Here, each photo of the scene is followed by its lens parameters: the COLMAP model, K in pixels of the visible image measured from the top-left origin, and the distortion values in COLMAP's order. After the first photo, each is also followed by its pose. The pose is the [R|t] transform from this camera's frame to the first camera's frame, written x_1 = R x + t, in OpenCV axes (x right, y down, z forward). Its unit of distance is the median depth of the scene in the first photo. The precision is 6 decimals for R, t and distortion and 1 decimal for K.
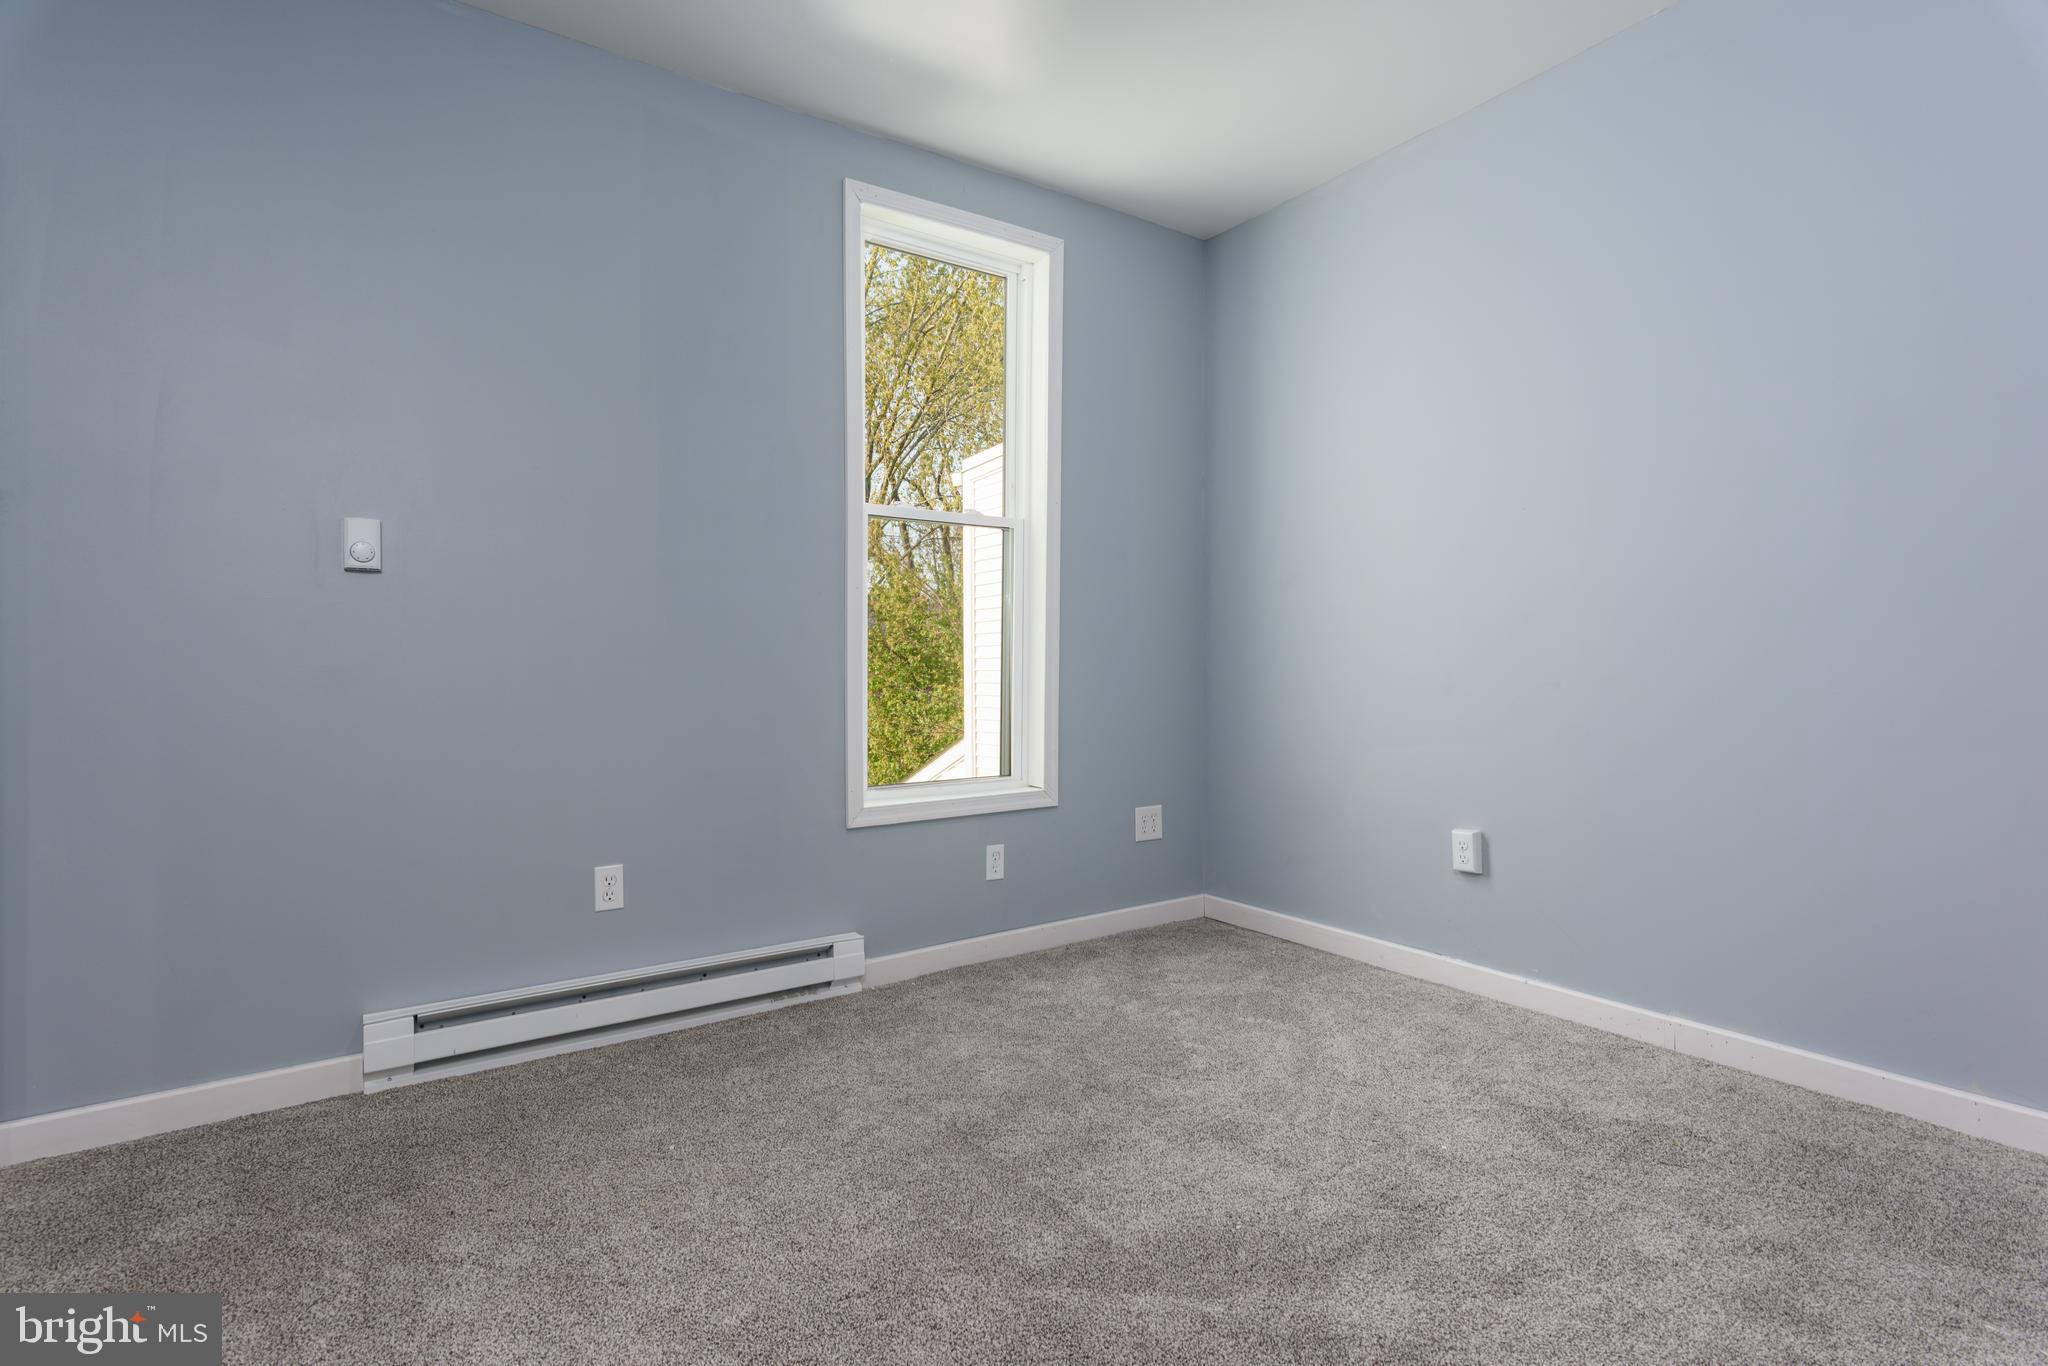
lens RADIAL K [[1012.7, 0, 1031.0], [0, 1012.7, 679.2], [0, 0, 1]] dist [-0.002434, -0.000503]
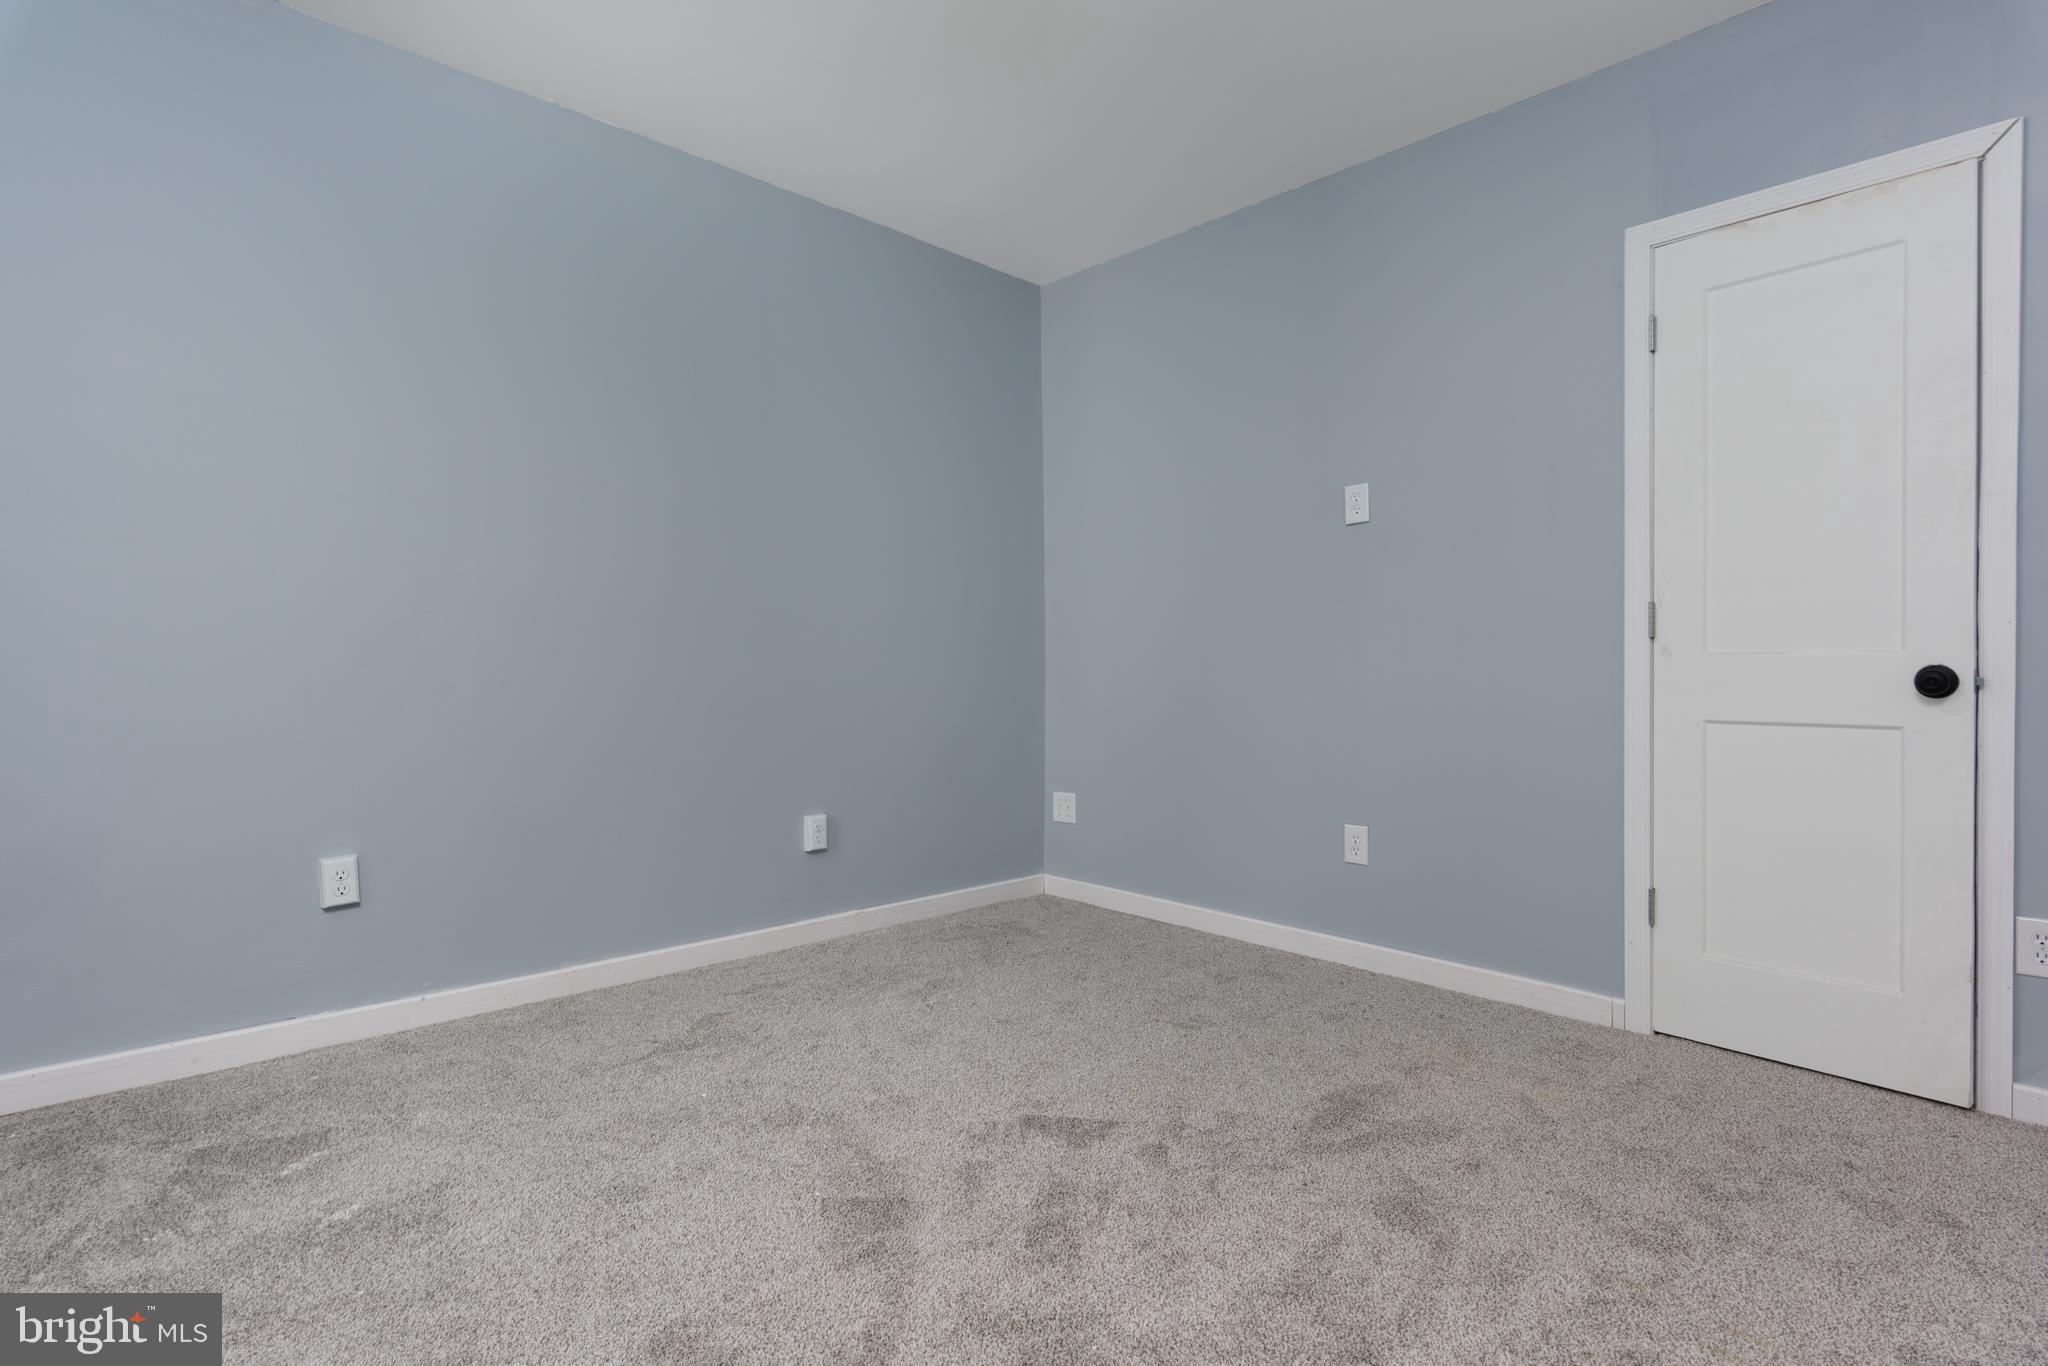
lens RADIAL K [[1012.7, 0, 1031.0], [0, 1012.7, 679.2], [0, 0, 1]] dist [-0.002434, -0.000503]
pose [[-0.155338, -0.025248, 0.987539, -0.581866], [-0.006539, 0.999678, 0.024529, -0.043988], [-0.987840, -0.002647, -0.155453, 0.570522]]
